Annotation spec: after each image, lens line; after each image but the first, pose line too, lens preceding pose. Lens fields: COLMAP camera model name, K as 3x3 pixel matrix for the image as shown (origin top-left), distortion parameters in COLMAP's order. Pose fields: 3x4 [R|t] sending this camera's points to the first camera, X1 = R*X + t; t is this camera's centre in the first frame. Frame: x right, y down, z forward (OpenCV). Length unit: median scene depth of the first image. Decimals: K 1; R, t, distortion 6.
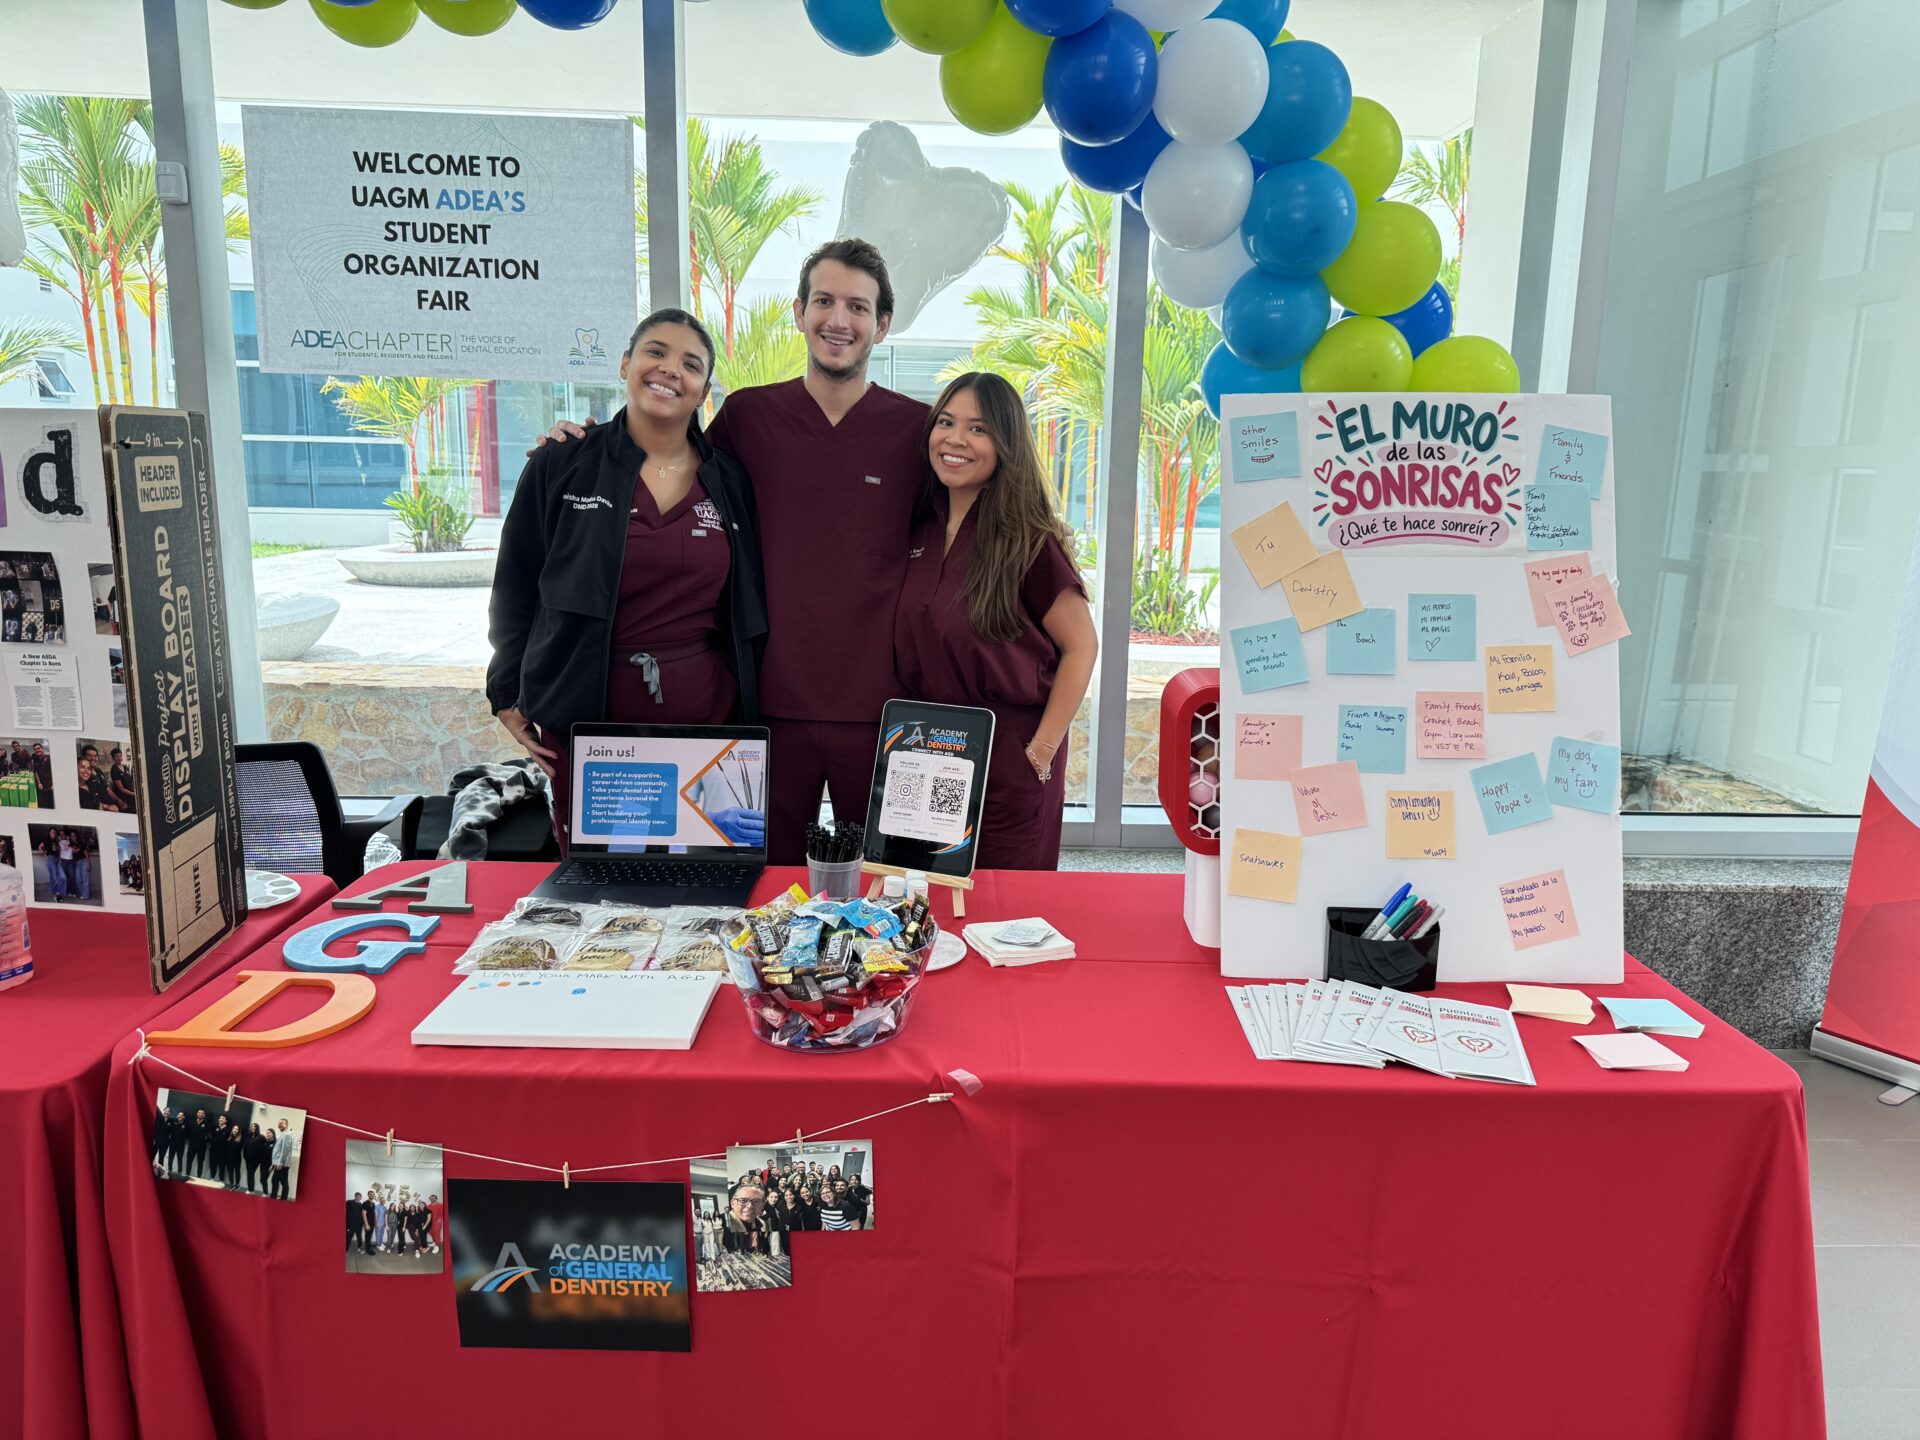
lens RADIAL K [[1358.8, 0, 962.8], [0, 1358.8, 734.8], [0, 0, 1]] dist [-0.013980, -0.008785]
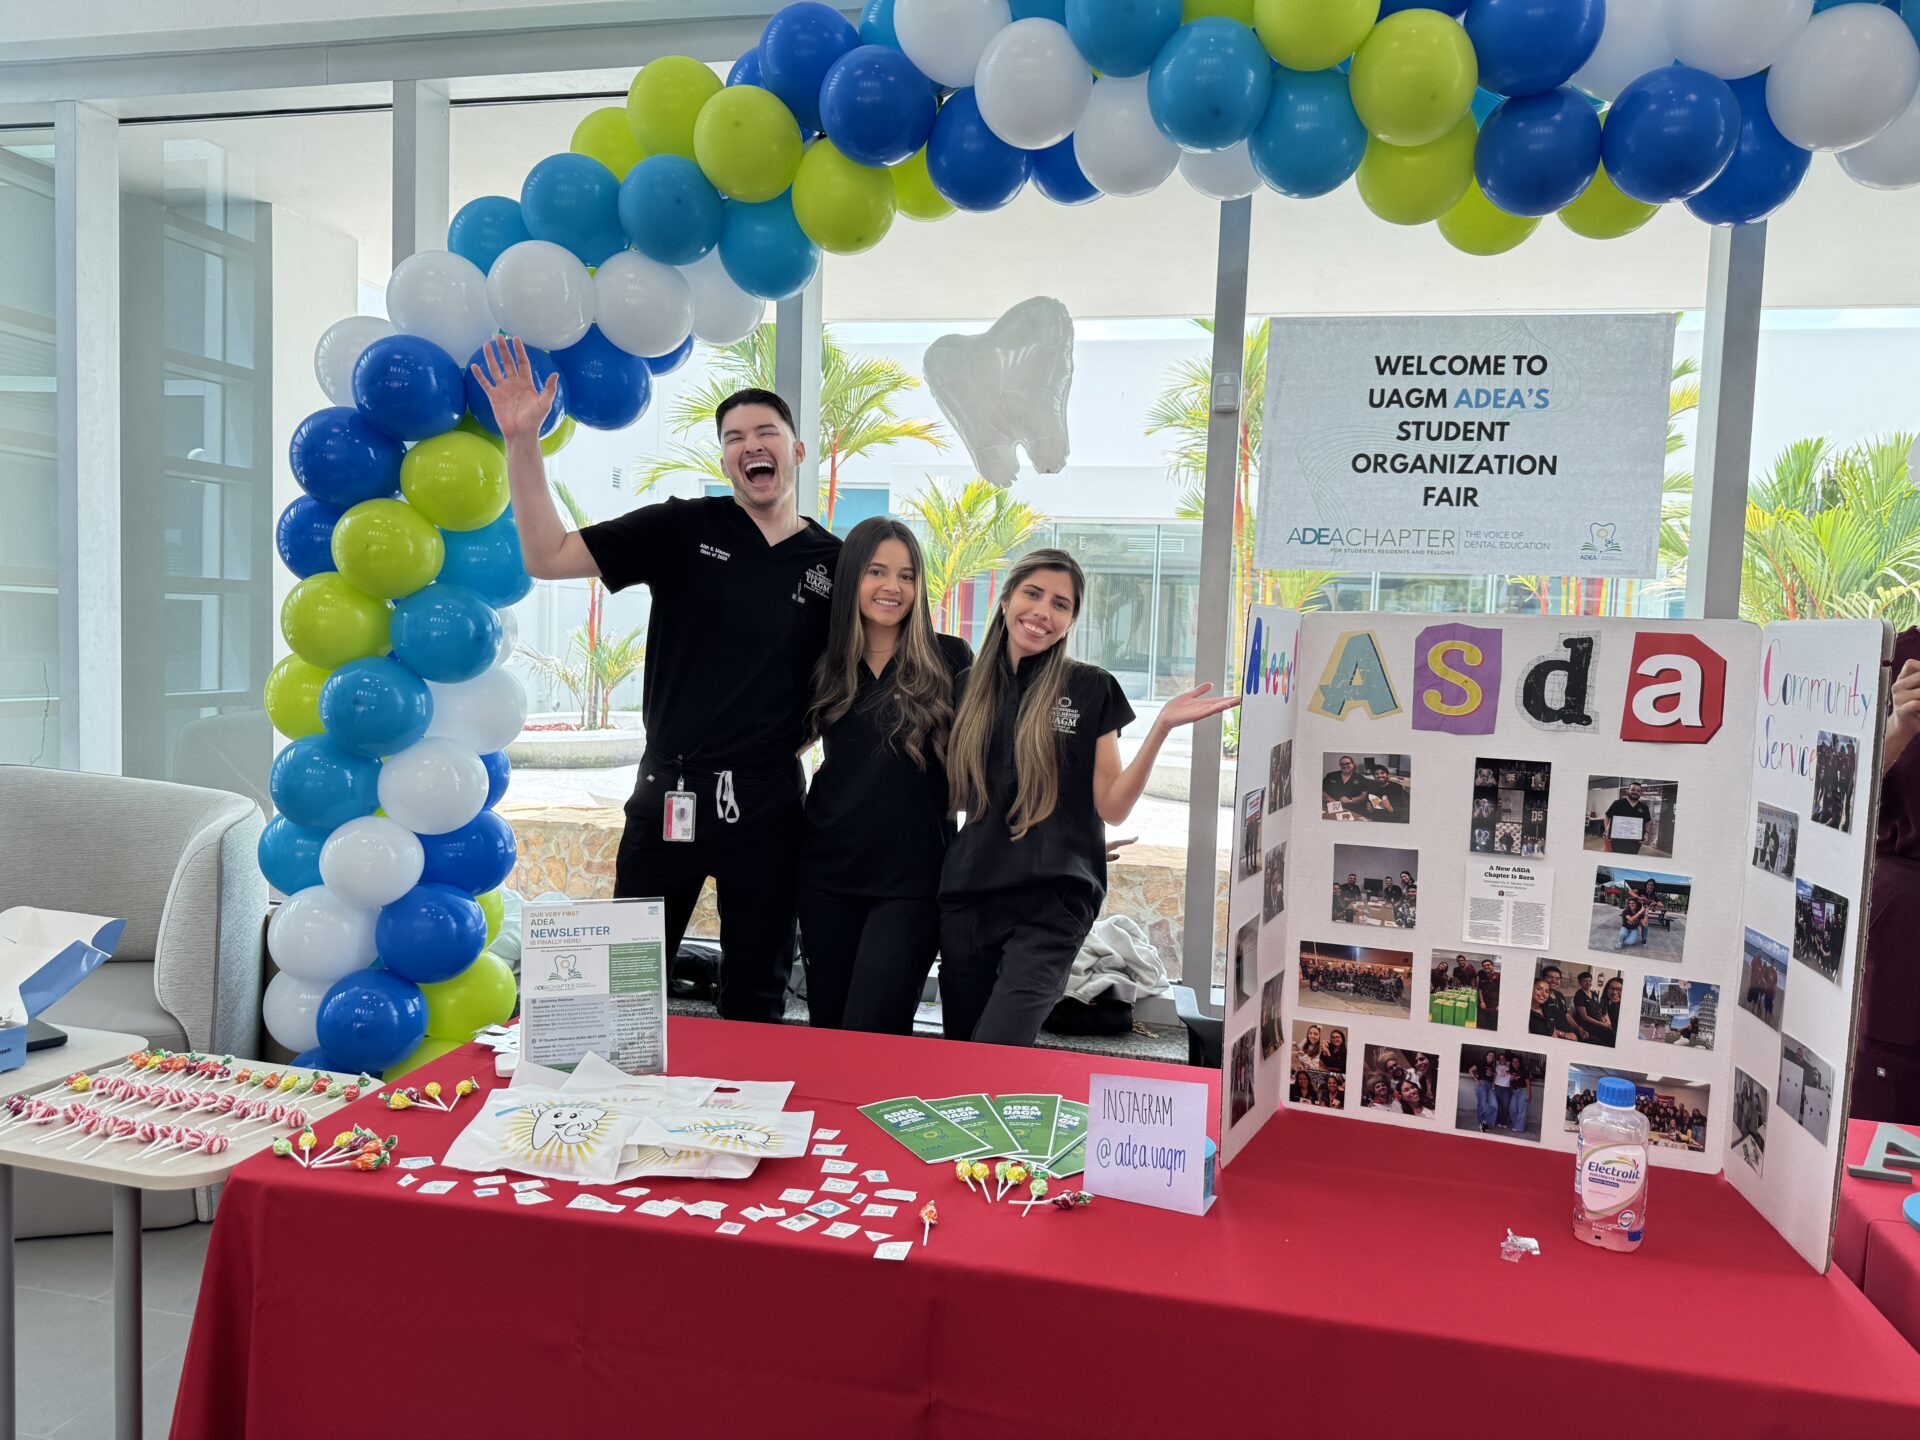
lens RADIAL K [[1358.8, 0, 973.0], [0, 1358.8, 722.1], [0, 0, 1]] dist [-0.013980, -0.008785]
pose [[0.955239, 0.028197, -0.294487, -0.429777], [-0.068625, 0.989415, -0.127865, -0.006985], [0.287764, 0.142351, 0.947063, -0.017766]]
